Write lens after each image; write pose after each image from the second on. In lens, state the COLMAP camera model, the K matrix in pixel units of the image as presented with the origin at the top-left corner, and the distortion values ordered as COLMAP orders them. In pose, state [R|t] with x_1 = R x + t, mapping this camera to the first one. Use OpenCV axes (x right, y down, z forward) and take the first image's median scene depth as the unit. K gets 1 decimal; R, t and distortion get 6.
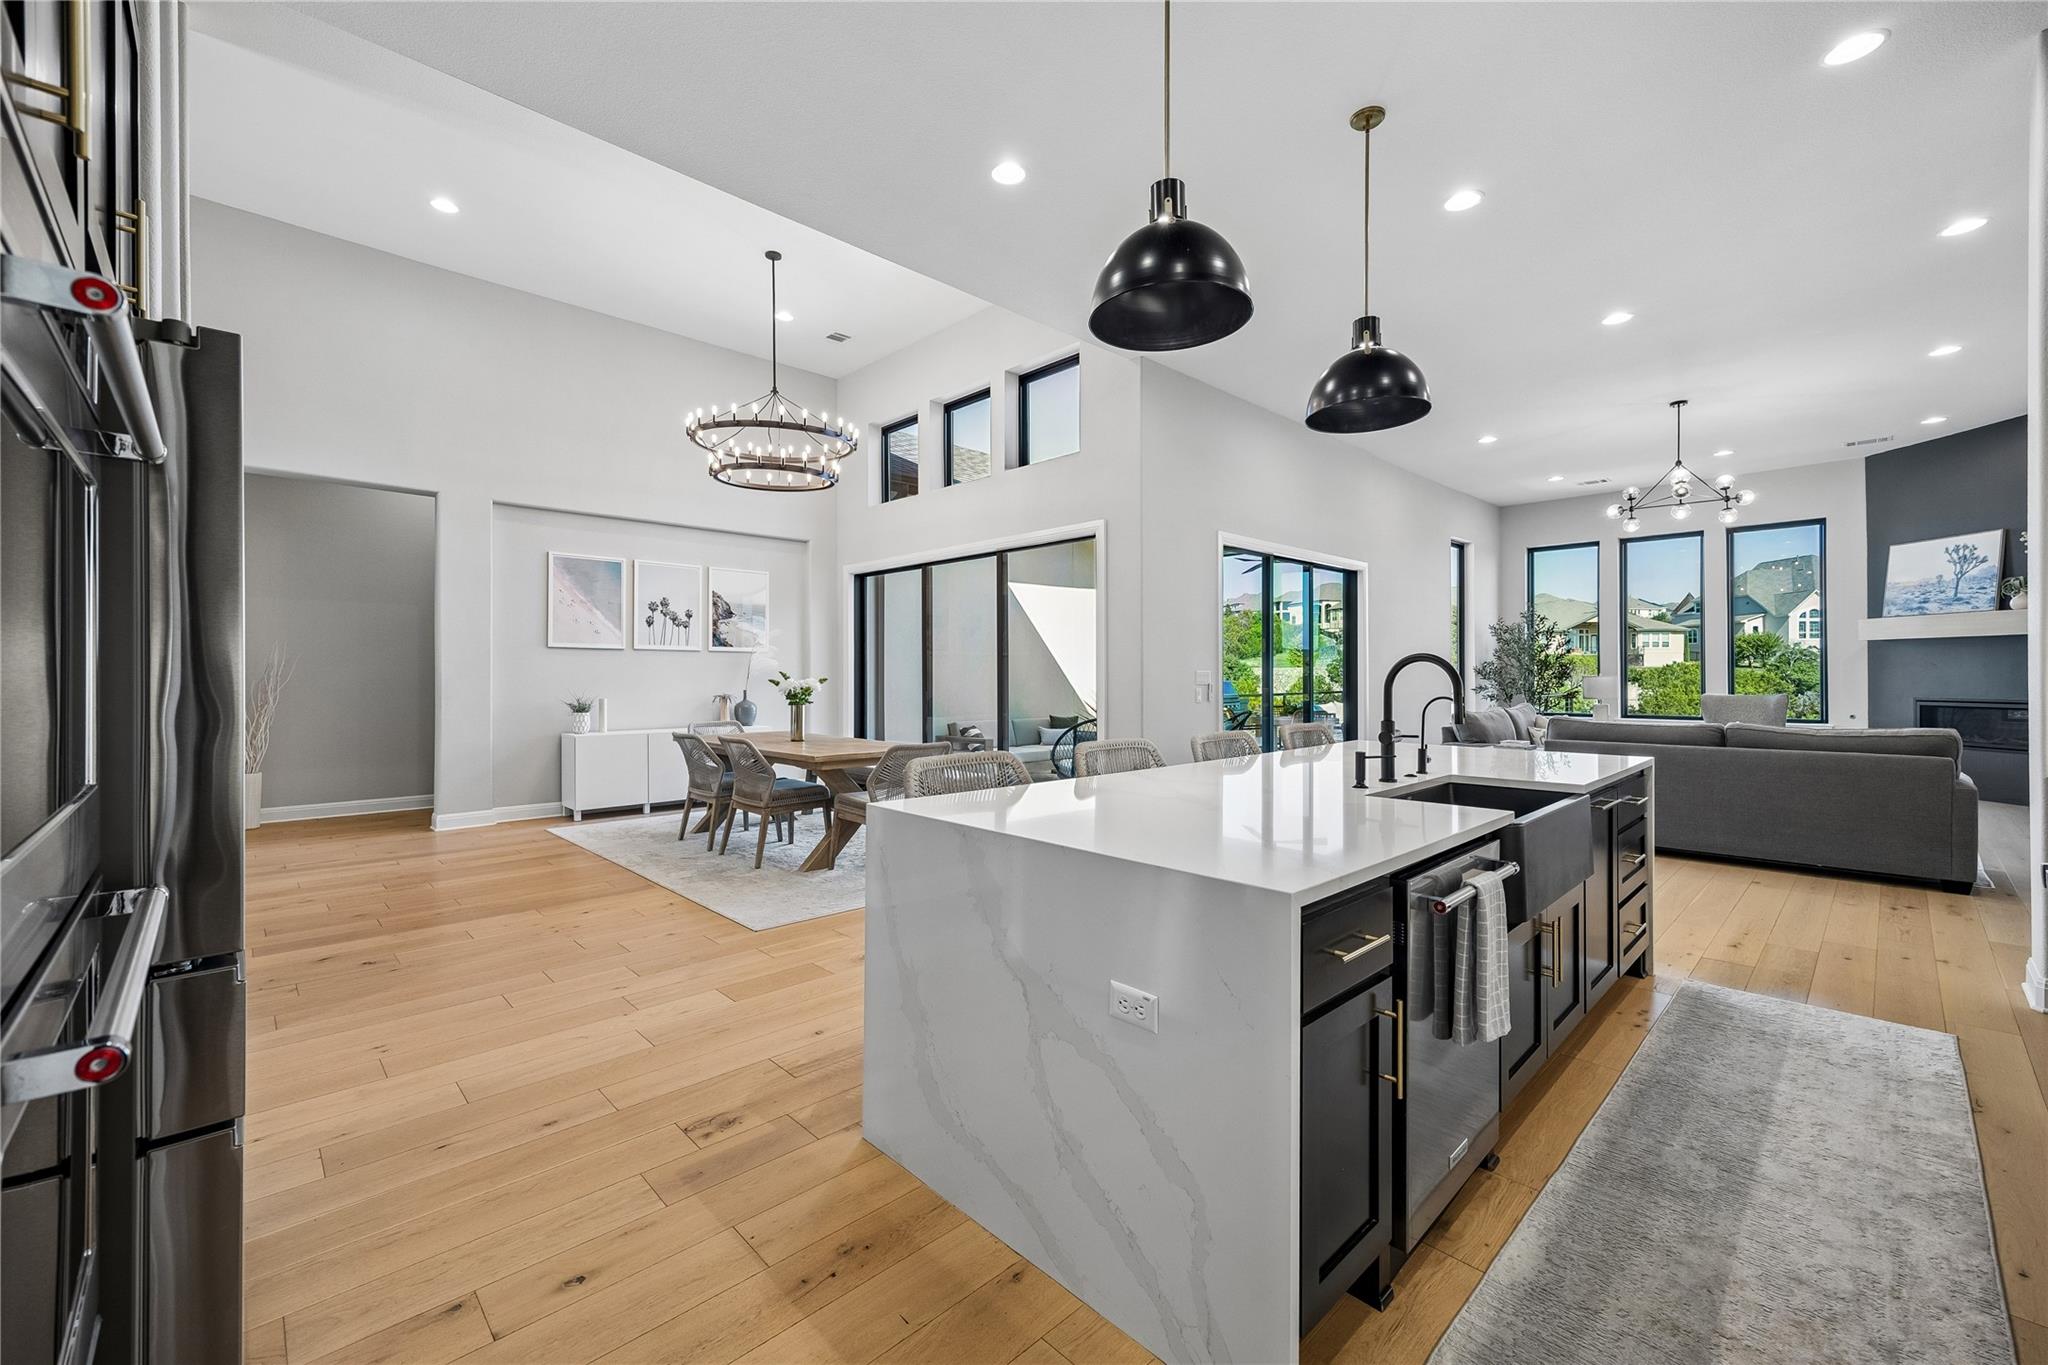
lens RADIAL K [[822.9, 0, 1011.0], [0, 822.9, 669.4], [0, 0, 1]] dist [0.004586, -0.000324]
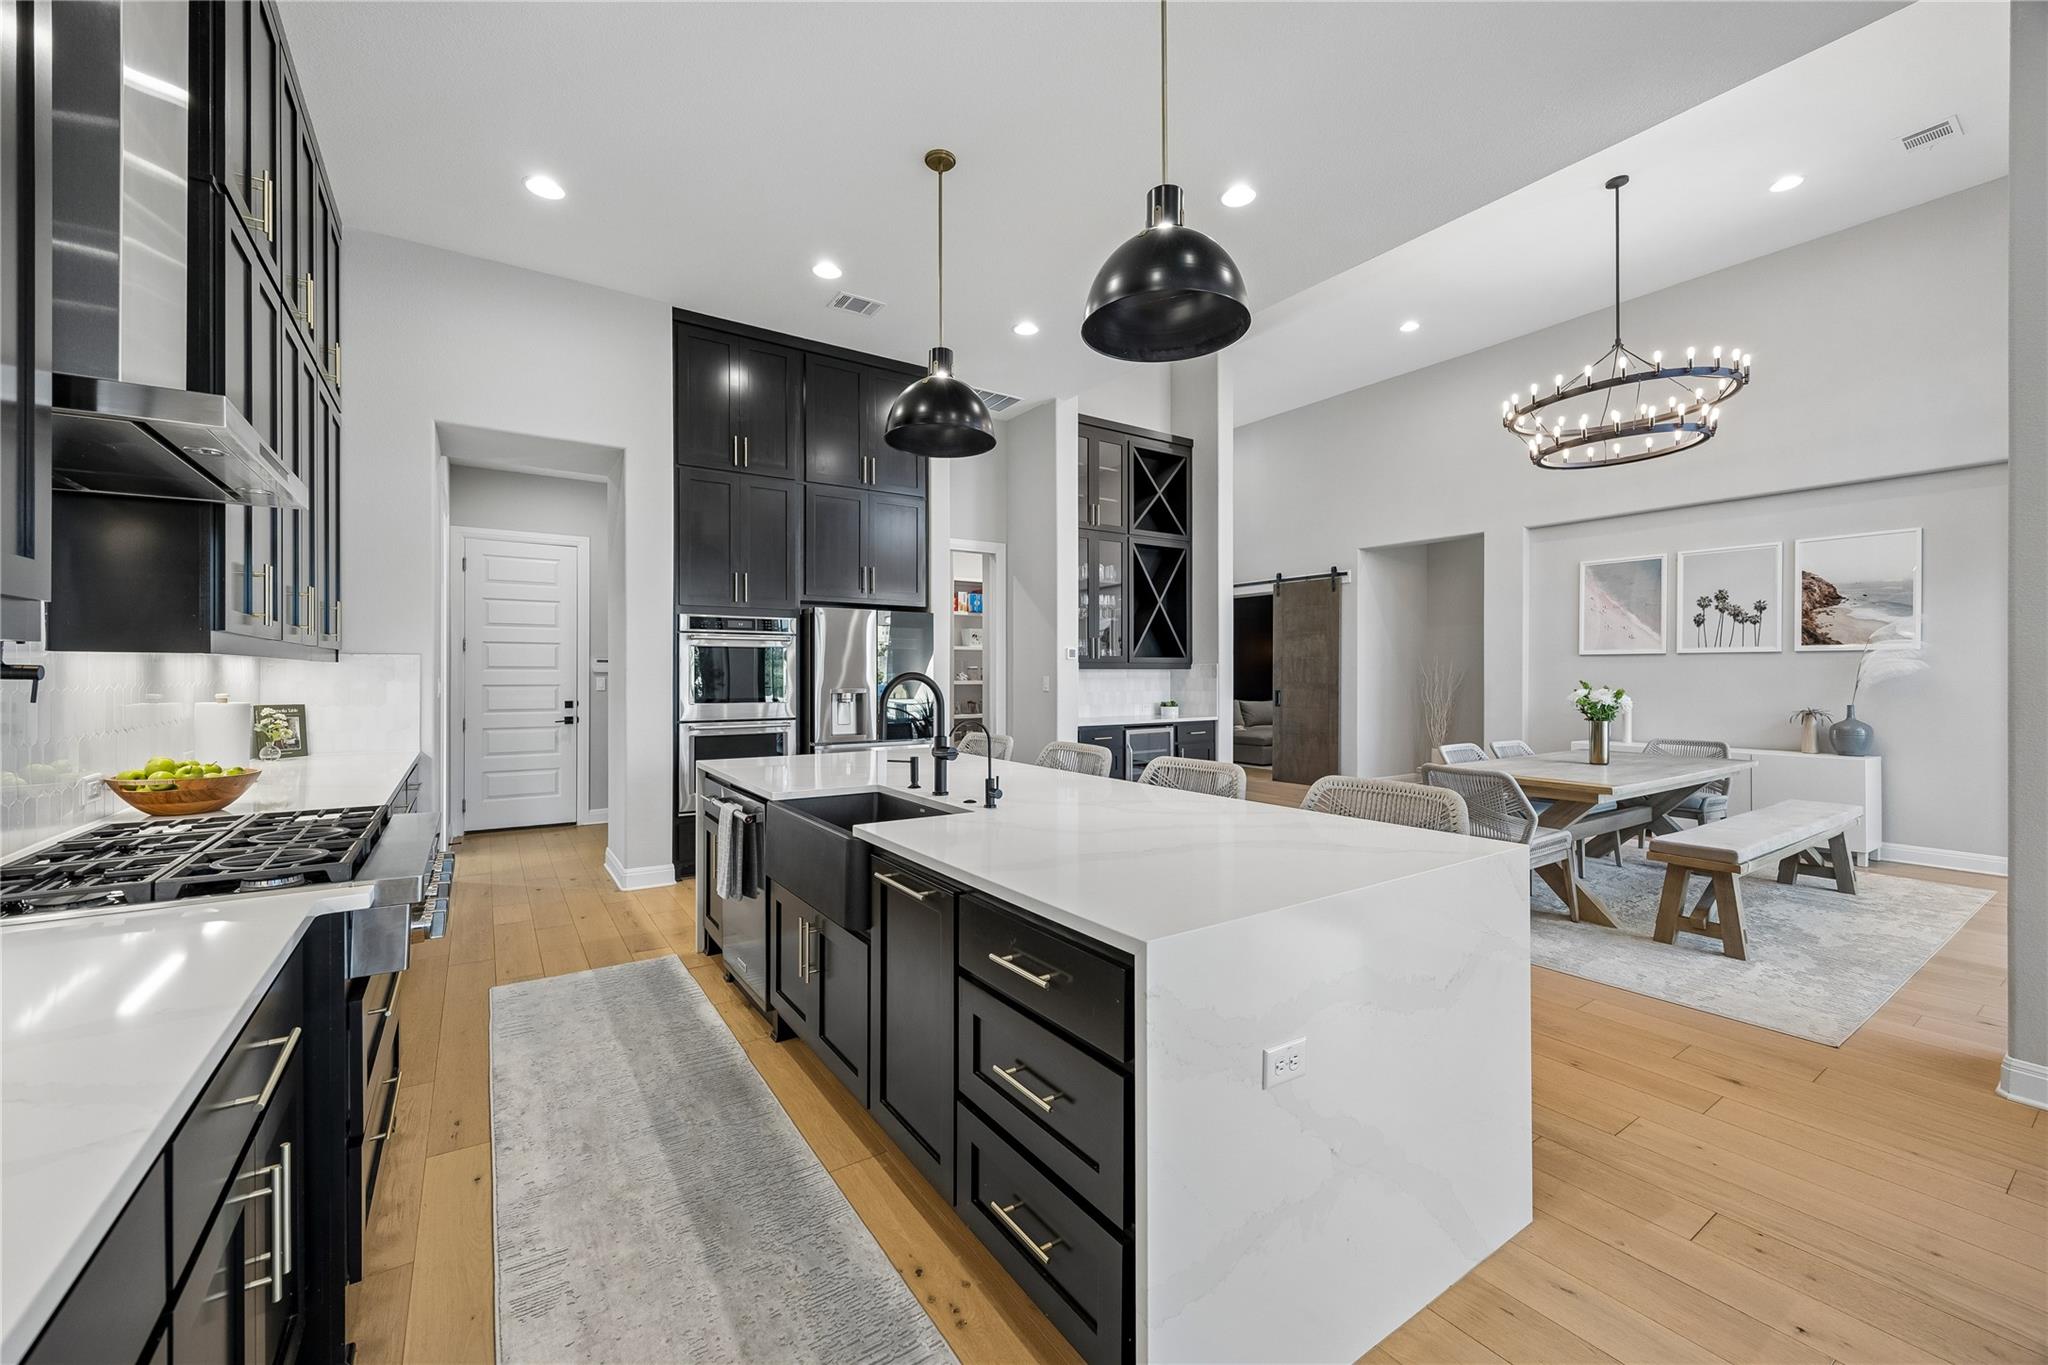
lens RADIAL K [[794.0, 0, 1017.4], [0, 794.0, 679.9], [0, 0, 1]] dist [0.006812, -0.000681]
pose [[-0.157217, 0.005780, -0.987547, 0.494034], [0.007286, 0.999962, 0.004693, -0.004858], [0.987537, -0.006458, -0.157253, 0.425211]]
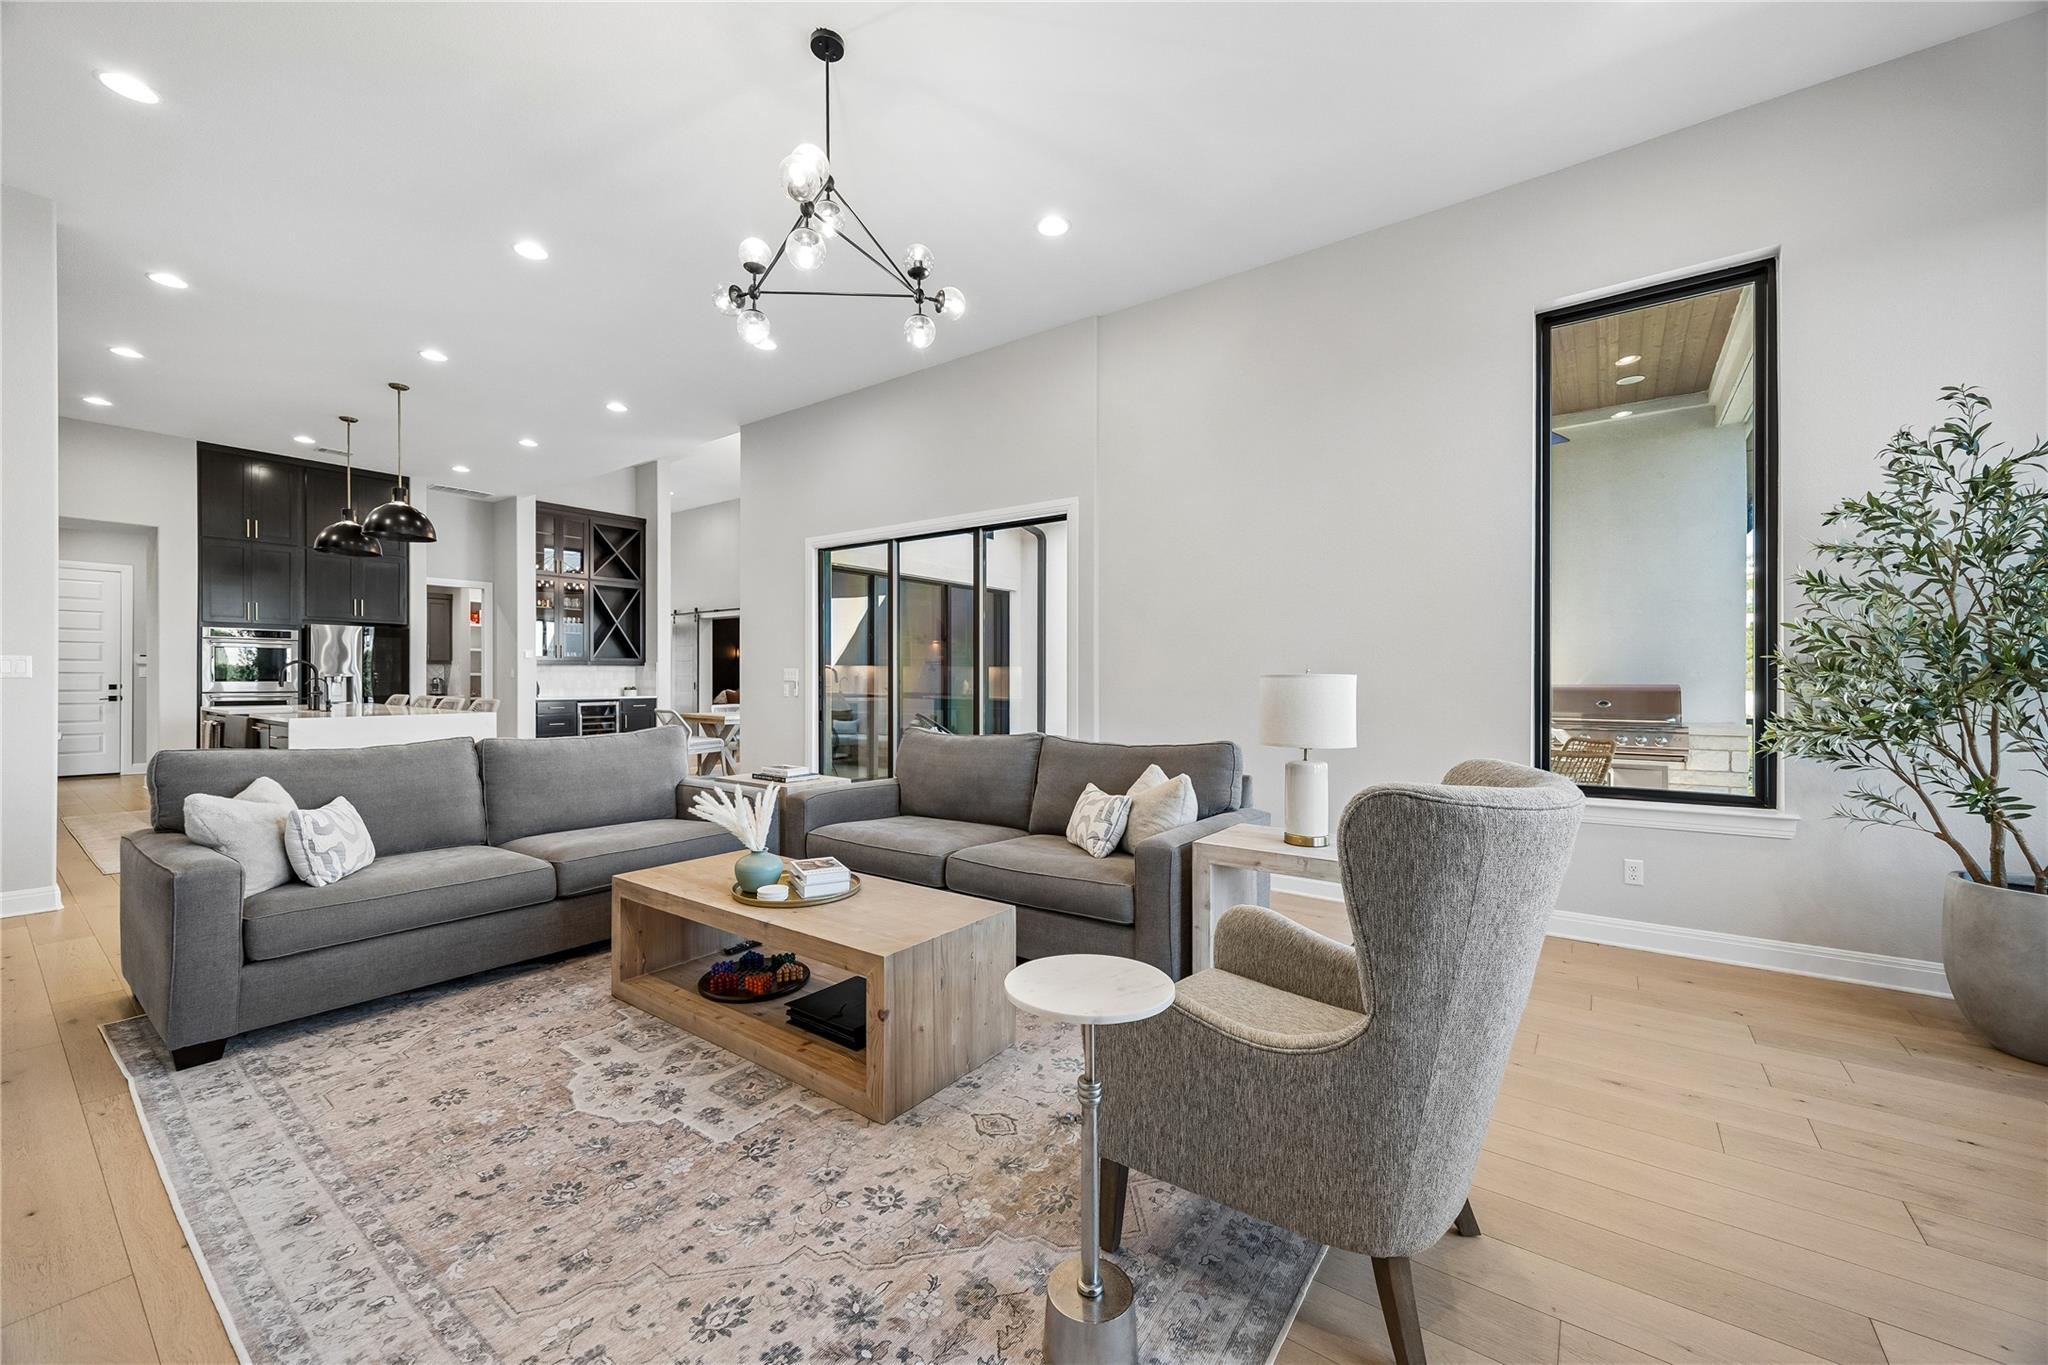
lens RADIAL K [[794.0, 0, 1017.4], [0, 794.0, 679.9], [0, 0, 1]] dist [0.006812, -0.000681]
pose [[0.173040, 0.002889, -0.984911, 1.112521], [0.001719, 0.999993, 0.003235, 0.010921], [0.984913, -0.002253, 0.173034, 0.919763]]
